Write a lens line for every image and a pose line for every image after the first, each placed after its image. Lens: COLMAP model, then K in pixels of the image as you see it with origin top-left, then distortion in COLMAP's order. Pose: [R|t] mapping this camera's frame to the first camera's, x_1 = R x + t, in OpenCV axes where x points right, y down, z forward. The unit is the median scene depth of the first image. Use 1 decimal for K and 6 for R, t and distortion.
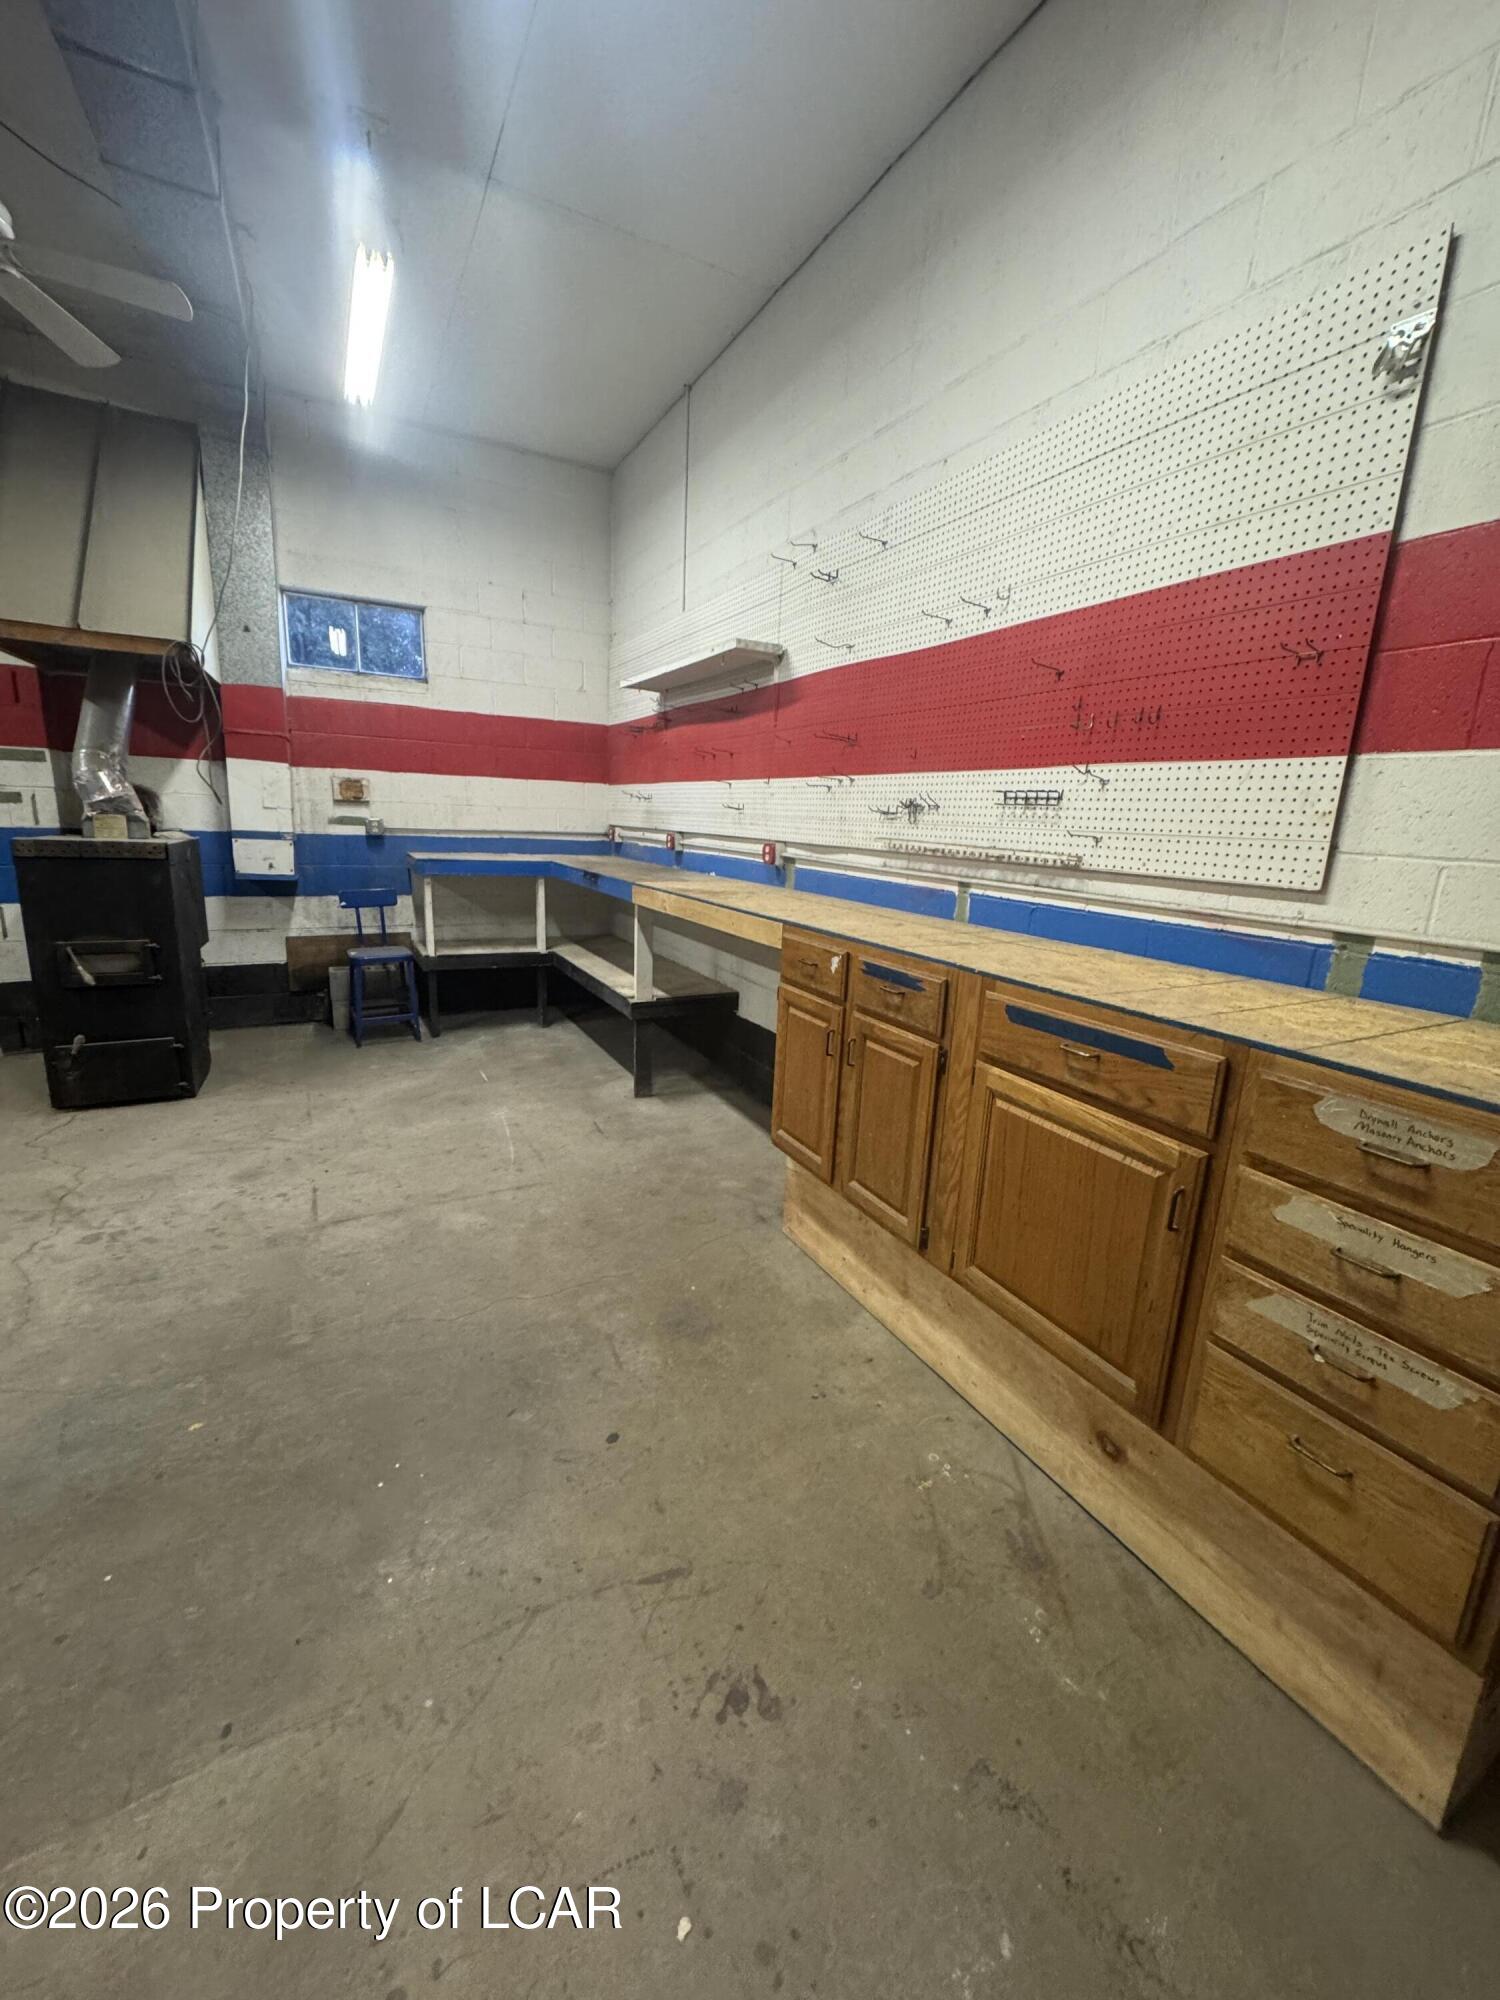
lens RADIAL K [[795.9, 0, 748.7], [0, 795.9, 997.9], [0, 0, 1]] dist [0.001586, 0.000000]
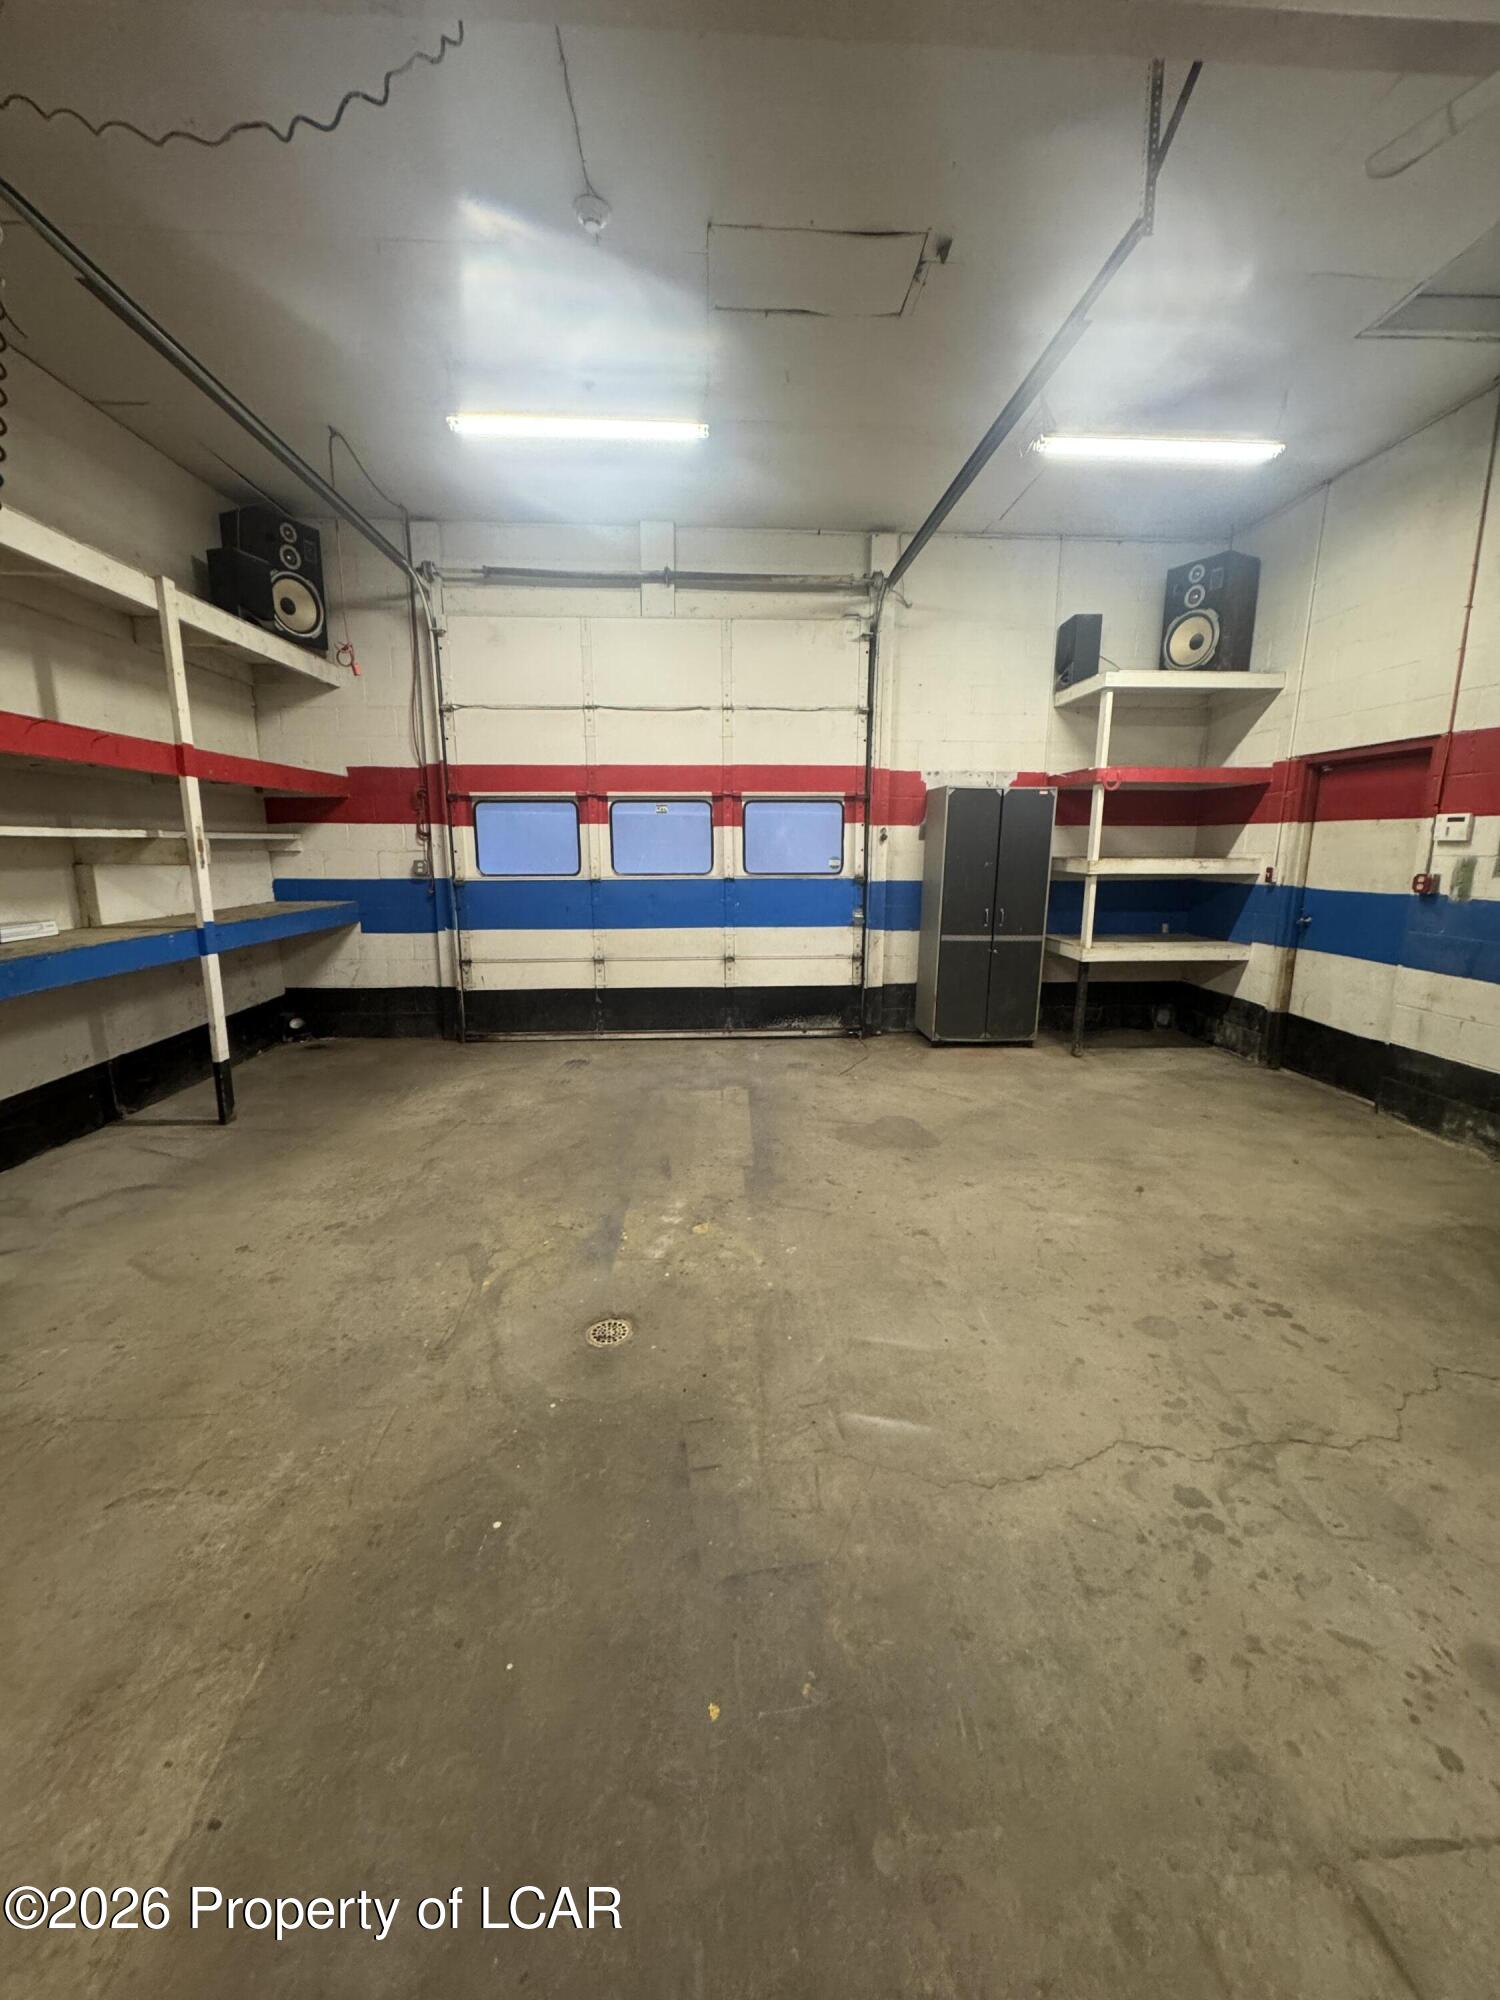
lens RADIAL K [[795.9, 0, 751.4], [0, 795.9, 997.4], [0, 0, 1]] dist [0.001586, 0.000000]
pose [[-0.416165, 0.133397, -0.899451, -0.082466], [-0.221456, 0.944525, 0.242547, -0.181023], [0.881909, 0.300129, -0.363537, 0.709193]]
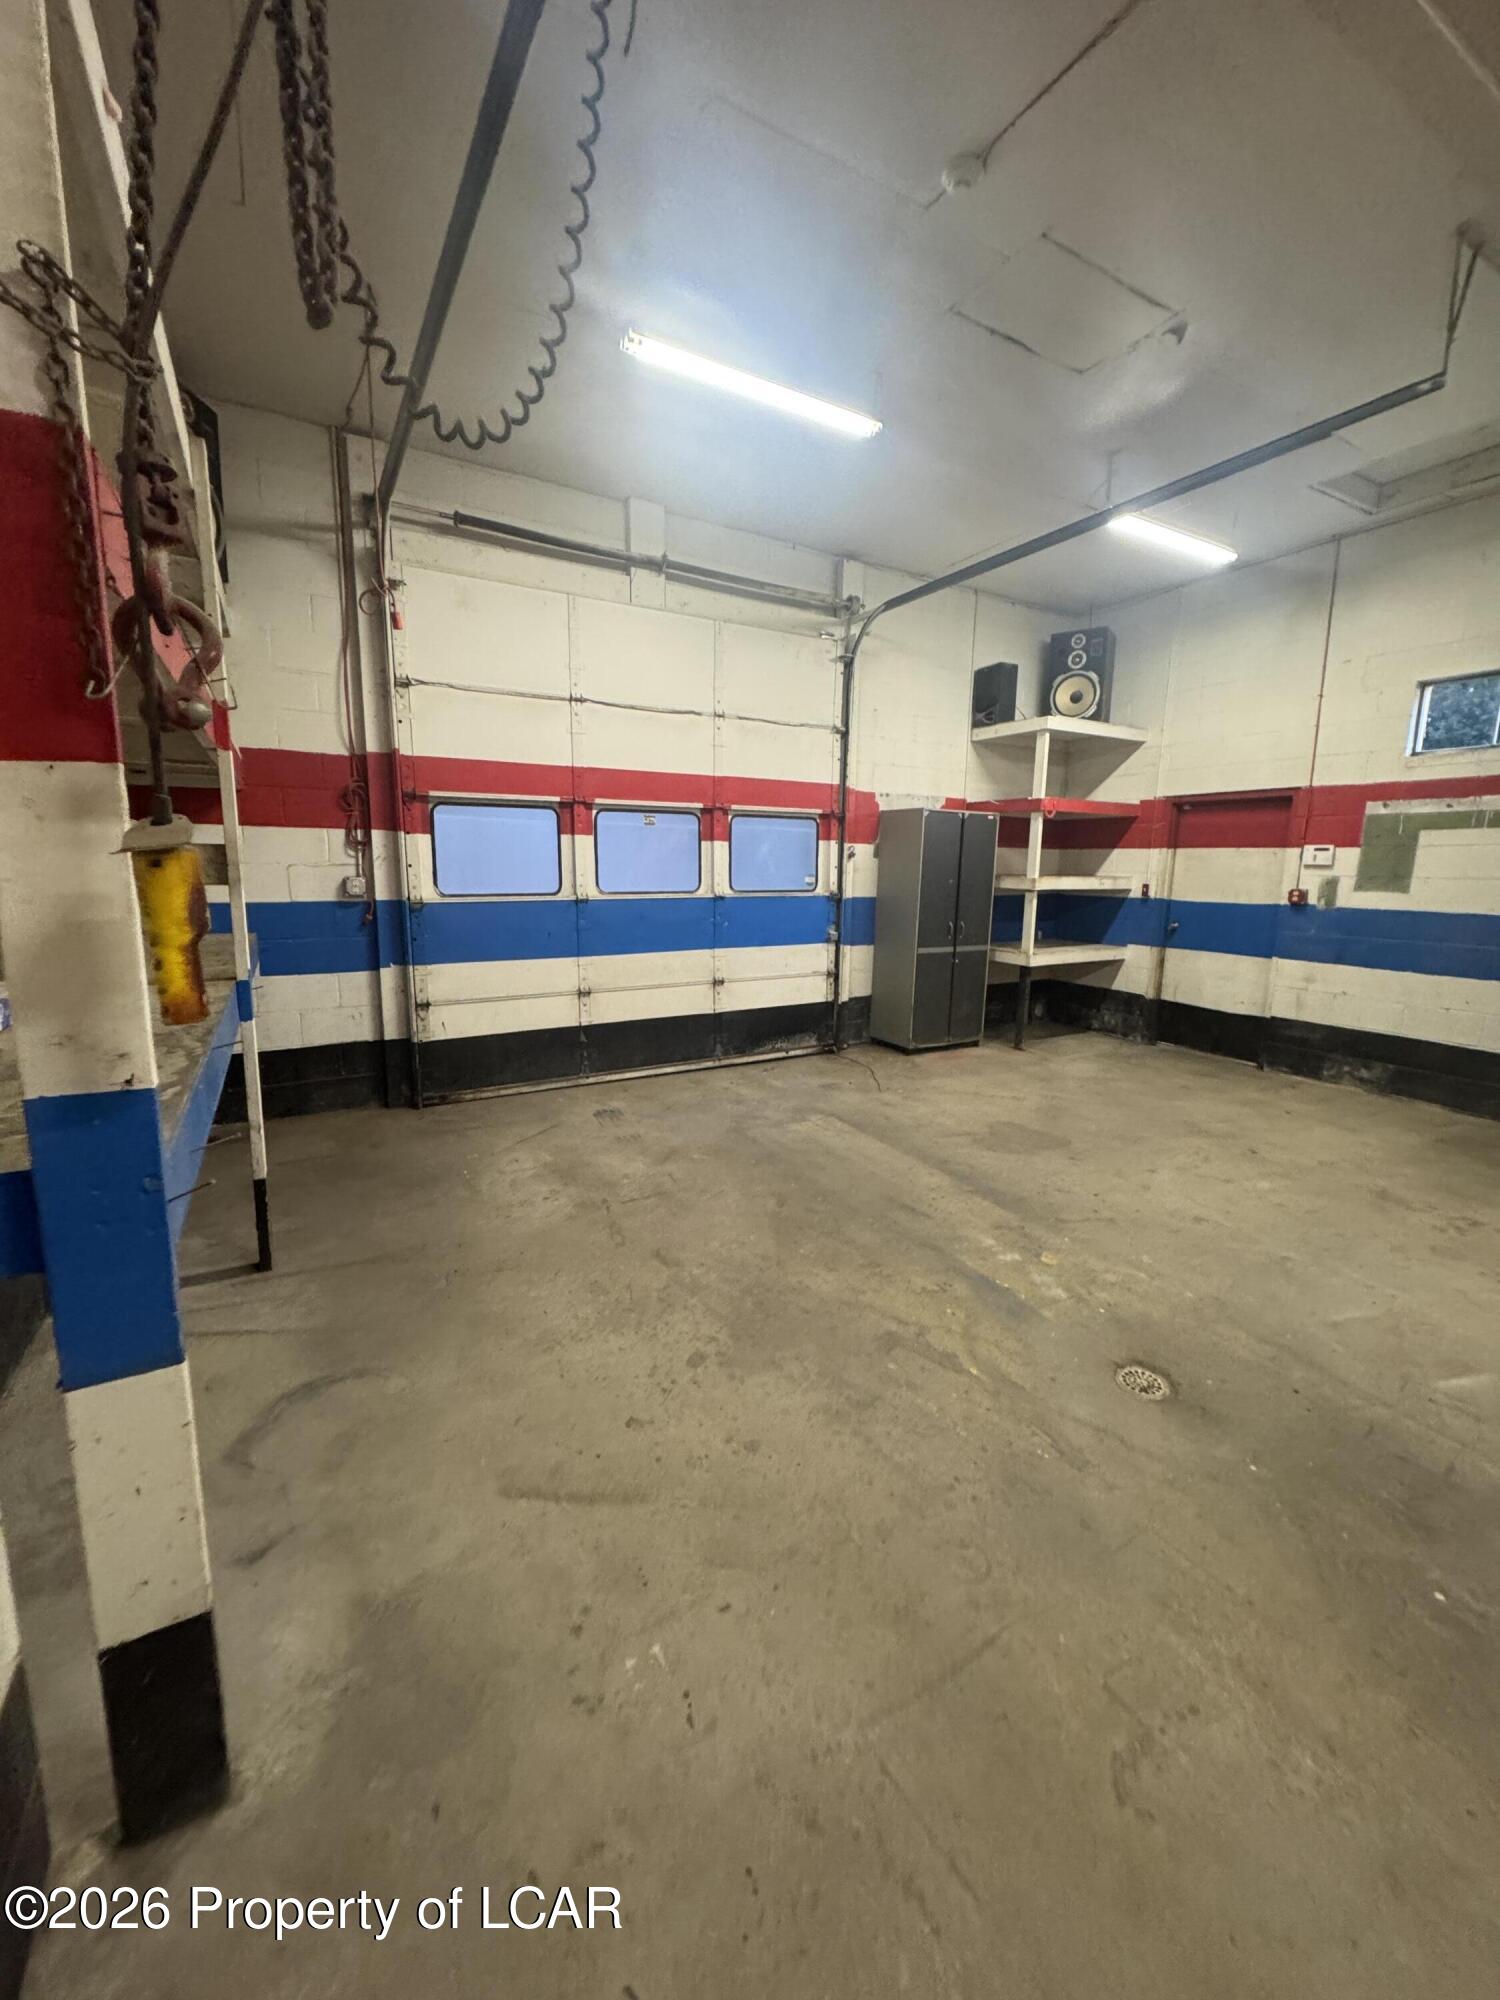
lens RADIAL K [[795.9, 0, 751.0], [0, 795.9, 995.9], [0, 0, 1]] dist [0.001586, 0.000000]
pose [[0.044040, 0.128344, -0.990751, -0.011298], [-0.235956, 0.964992, 0.114519, 0.030915], [0.970765, 0.228730, 0.072782, -0.179220]]
